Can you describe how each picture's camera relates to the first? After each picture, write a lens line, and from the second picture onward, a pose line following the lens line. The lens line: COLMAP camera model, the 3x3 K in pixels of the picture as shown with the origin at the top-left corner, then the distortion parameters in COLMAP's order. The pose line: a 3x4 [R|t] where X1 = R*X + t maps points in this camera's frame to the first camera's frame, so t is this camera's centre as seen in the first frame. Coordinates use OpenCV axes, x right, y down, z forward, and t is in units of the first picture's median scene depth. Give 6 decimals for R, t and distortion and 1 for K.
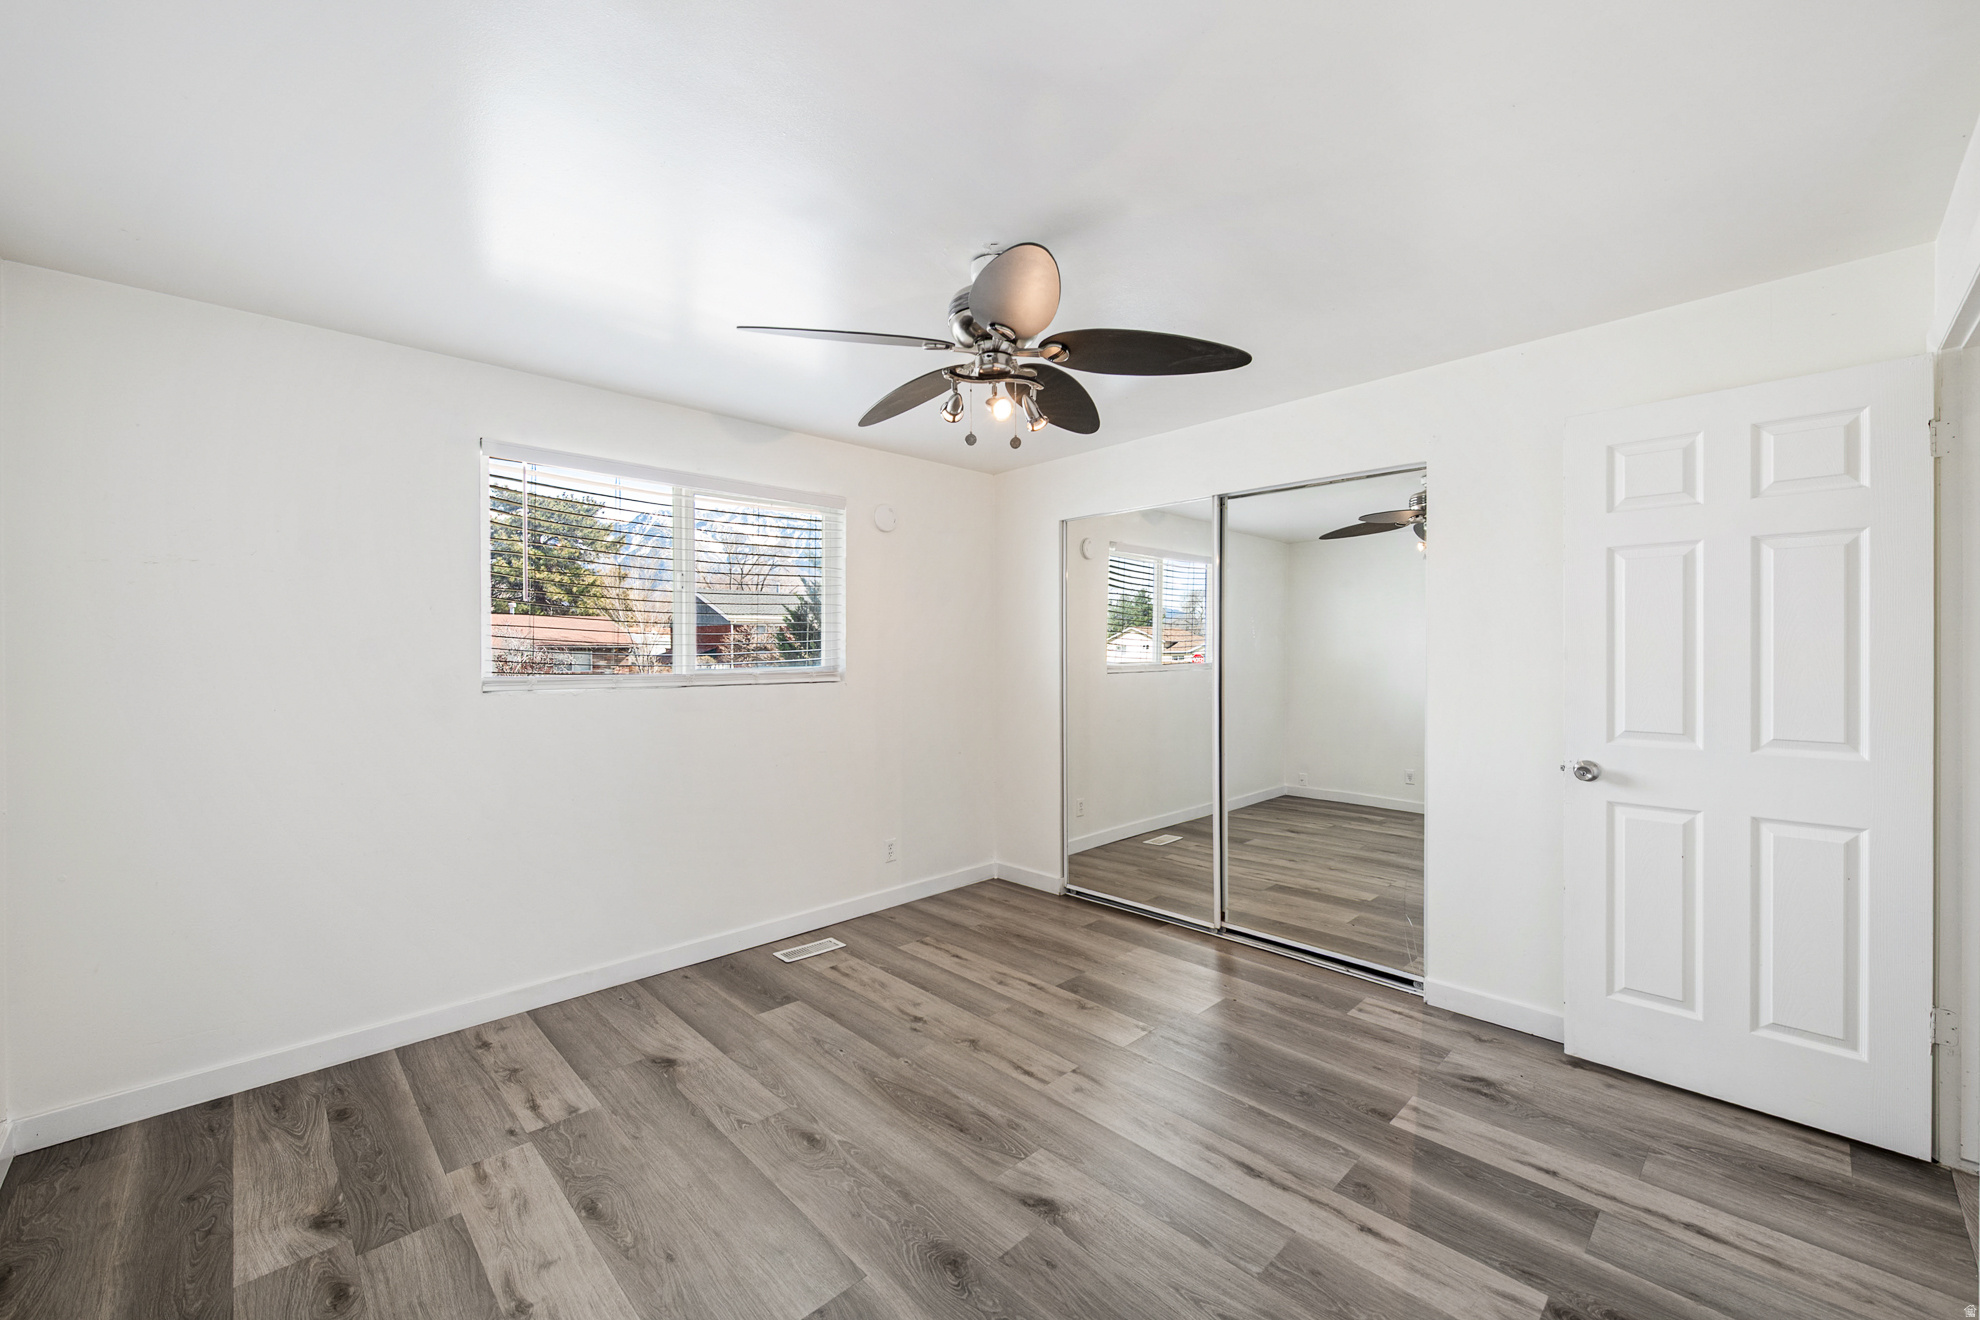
lens RADIAL K [[778.5, 0, 997.2], [0, 778.5, 649.7], [0, 0, 1]] dist [0.003412, -0.001246]
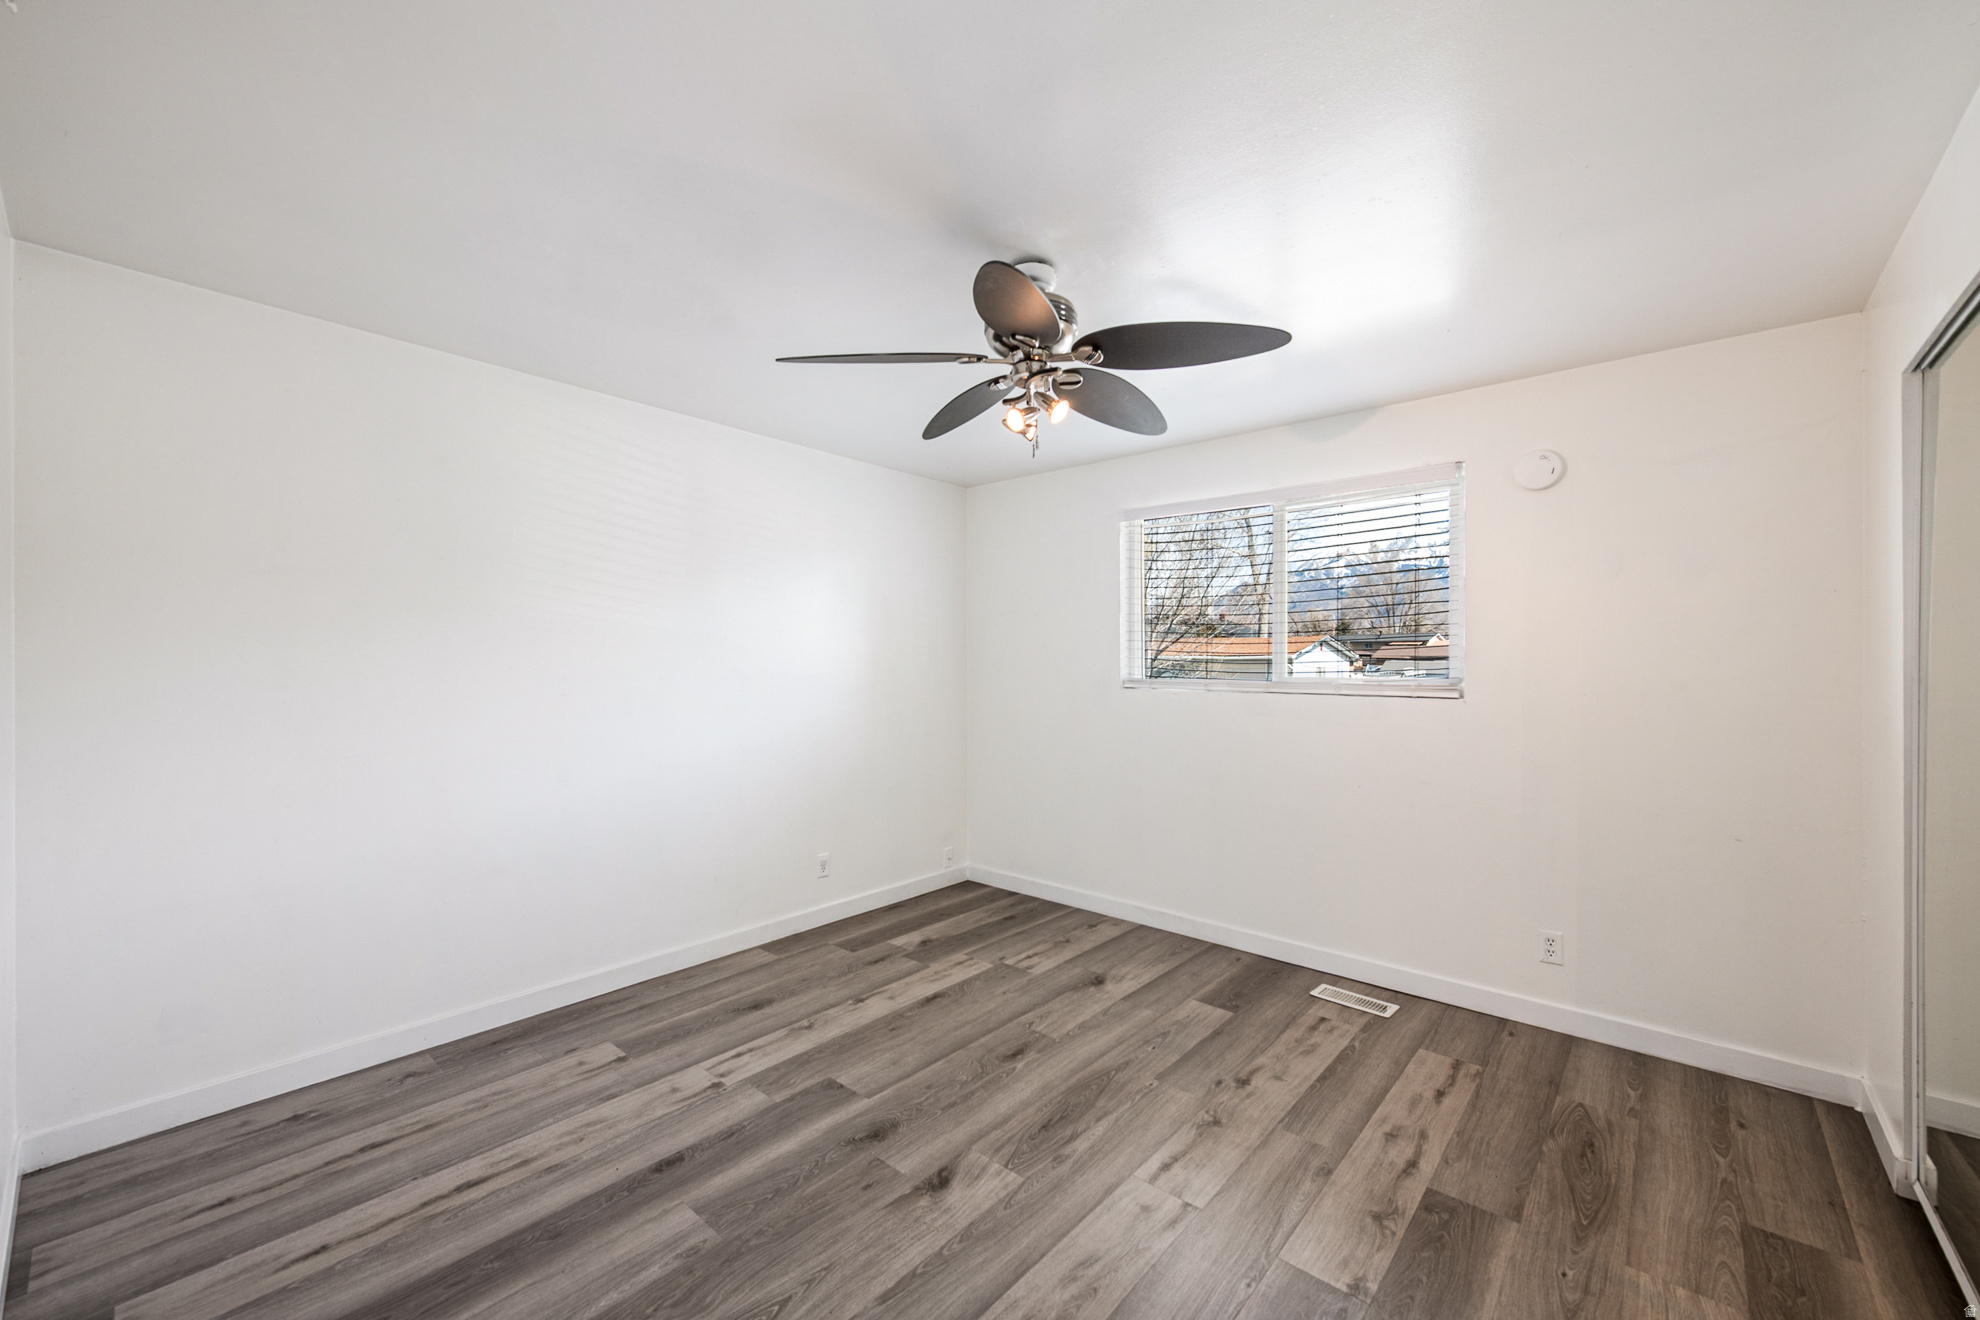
lens RADIAL K [[778.5, 0, 1002.5], [0, 778.5, 663.6], [0, 0, 1]] dist [0.003412, -0.001246]
pose [[0.093378, 0.007675, -0.995601, 0.760149], [-0.005581, 0.999959, 0.007185, 0.003927], [0.995615, 0.004886, 0.093417, 0.673373]]
